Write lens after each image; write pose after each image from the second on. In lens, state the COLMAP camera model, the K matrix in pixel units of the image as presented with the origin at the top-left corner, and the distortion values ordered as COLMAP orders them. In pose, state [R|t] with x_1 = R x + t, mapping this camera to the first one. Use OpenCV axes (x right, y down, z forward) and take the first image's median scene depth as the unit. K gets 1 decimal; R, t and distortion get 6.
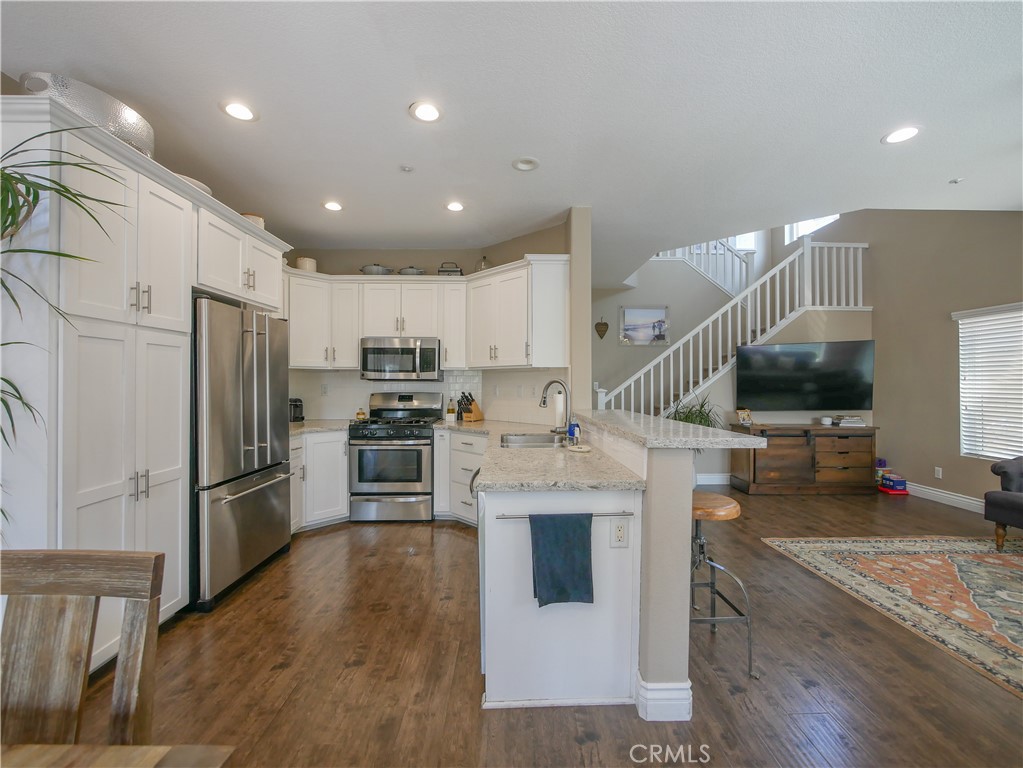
lens RADIAL K [[427.4, 0, 513.1], [0, 427.4, 382.5], [0, 0, 1]] dist [-0.001815, -0.000274]
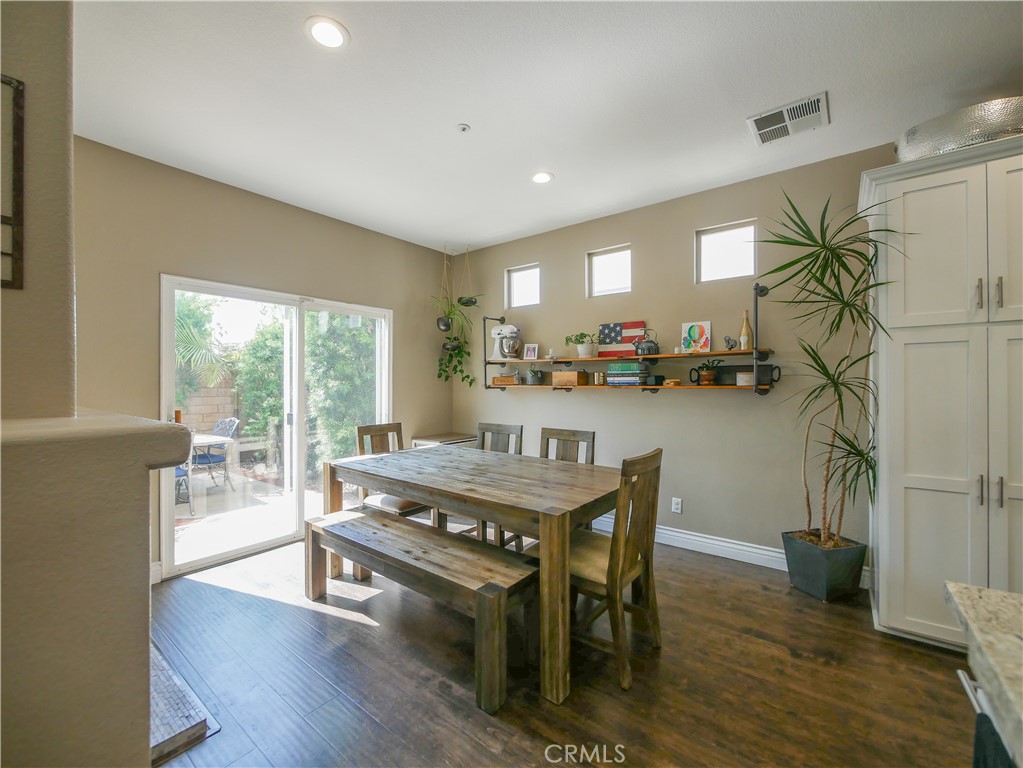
lens RADIAL K [[424.8, 0, 509.2], [0, 424.8, 380.2], [0, 0, 1]] dist [-0.007201, -0.000082]
pose [[-0.622159, -0.002777, -0.782886, 0.323279], [0.007312, 0.999929, -0.009357, -0.002822], [0.782857, -0.011546, -0.622095, 0.460521]]
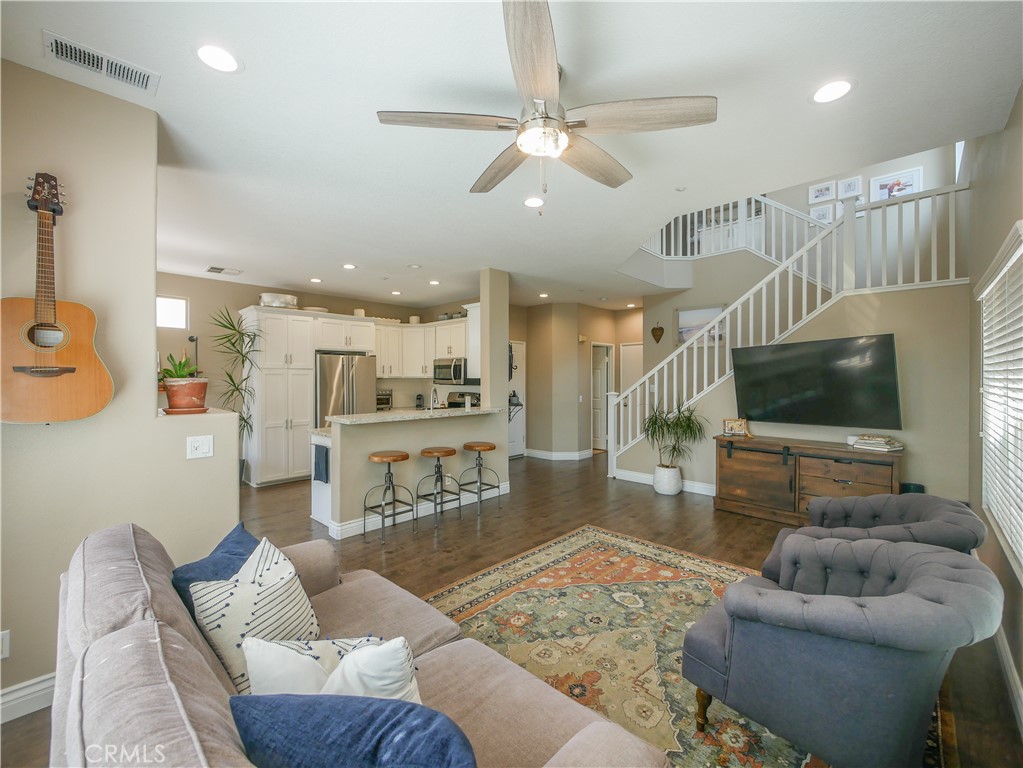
lens RADIAL K [[423.2, 0, 500.5], [0, 423.2, 379.1], [0, 0, 1]] dist [-0.000007, -0.000080]
pose [[0.697264, 0.000203, -0.716814, 1.332798], [0.004821, 0.999976, 0.004974, -0.043510], [0.716798, -0.006924, 0.697247, 0.023242]]
